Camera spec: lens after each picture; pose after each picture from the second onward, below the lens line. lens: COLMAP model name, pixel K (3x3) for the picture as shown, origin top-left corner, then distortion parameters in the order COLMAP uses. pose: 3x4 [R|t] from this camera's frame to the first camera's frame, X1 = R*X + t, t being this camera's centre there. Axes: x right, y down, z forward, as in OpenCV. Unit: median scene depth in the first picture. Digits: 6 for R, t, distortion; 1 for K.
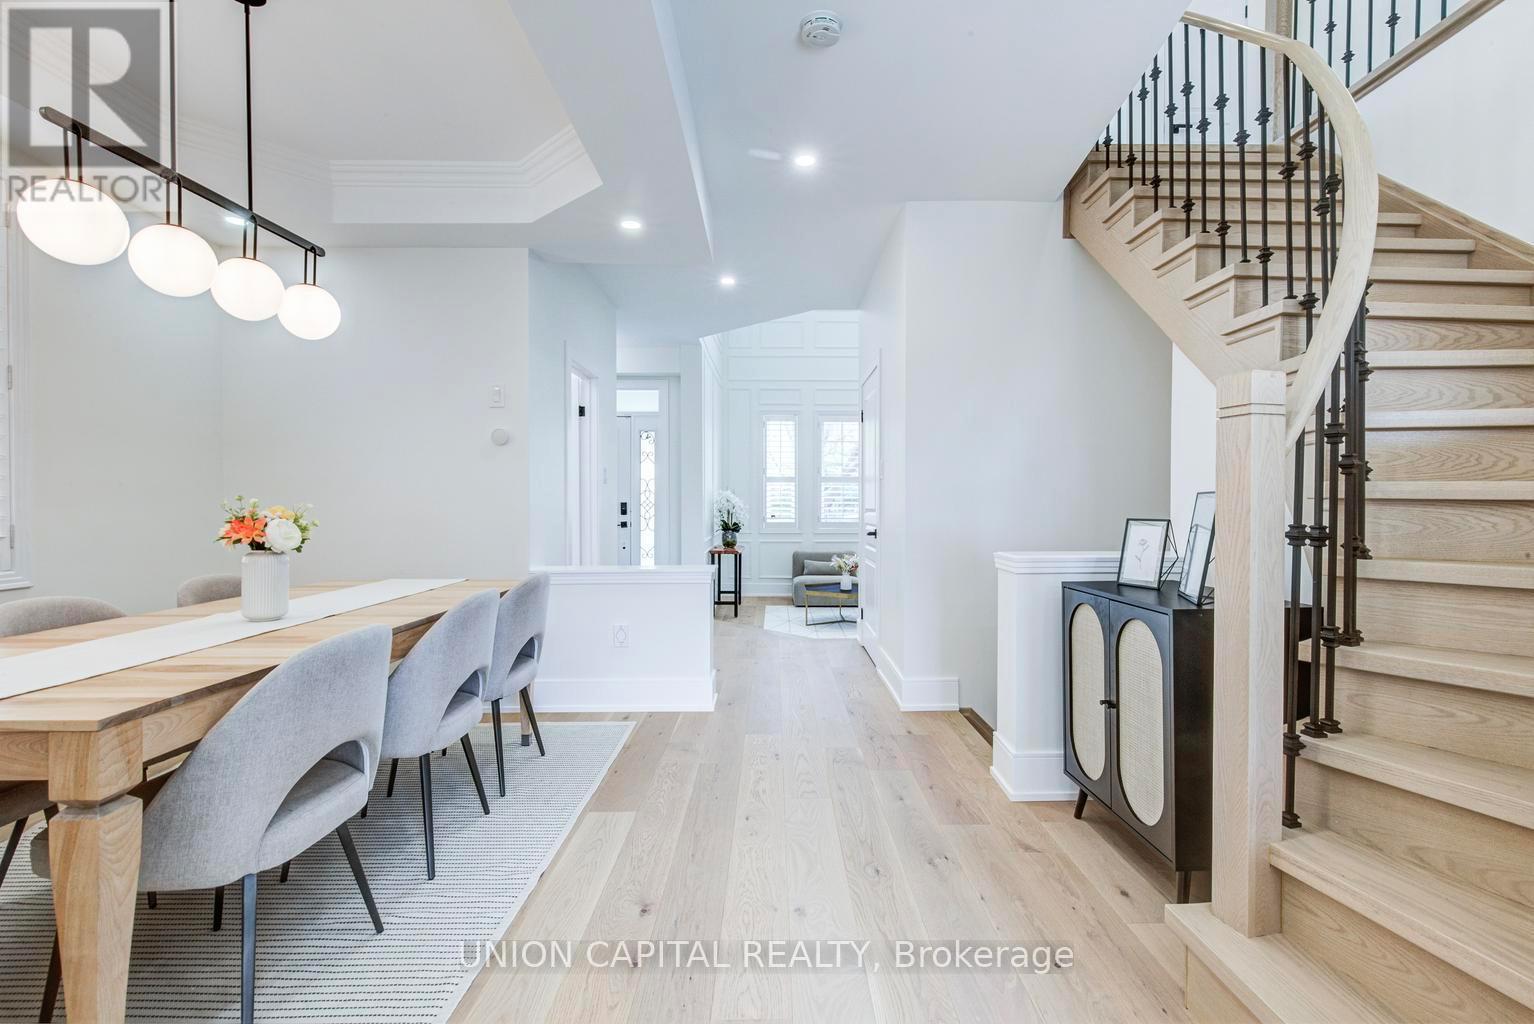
lens RADIAL K [[710.4, 0, 761.6], [0, 710.4, 507.5], [0, 0, 1]] dist [0.003738, 0.002119]
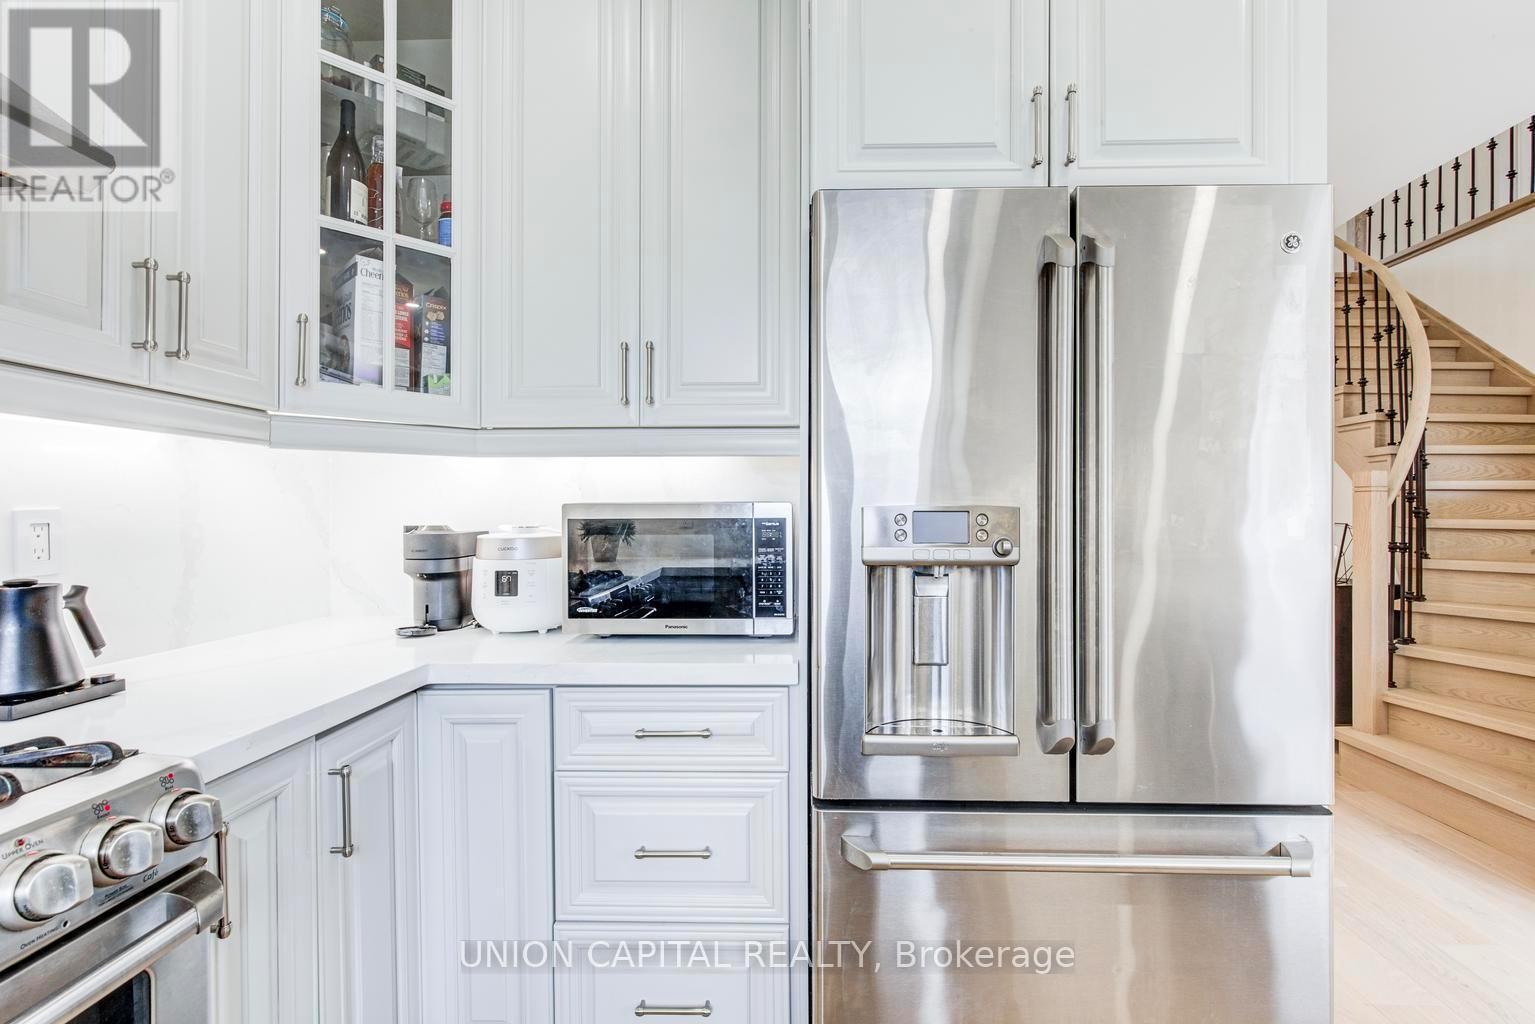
lens RADIAL K [[710.9, 0, 778.6], [0, 710.9, 515.4], [0, 0, 1]] dist [0.003738, 0.002119]
pose [[0.999365, -0.007412, -0.034855, -0.906343], [0.007102, 0.999934, -0.009012, -0.044602], [0.034919, 0.008759, 0.999352, -1.073646]]
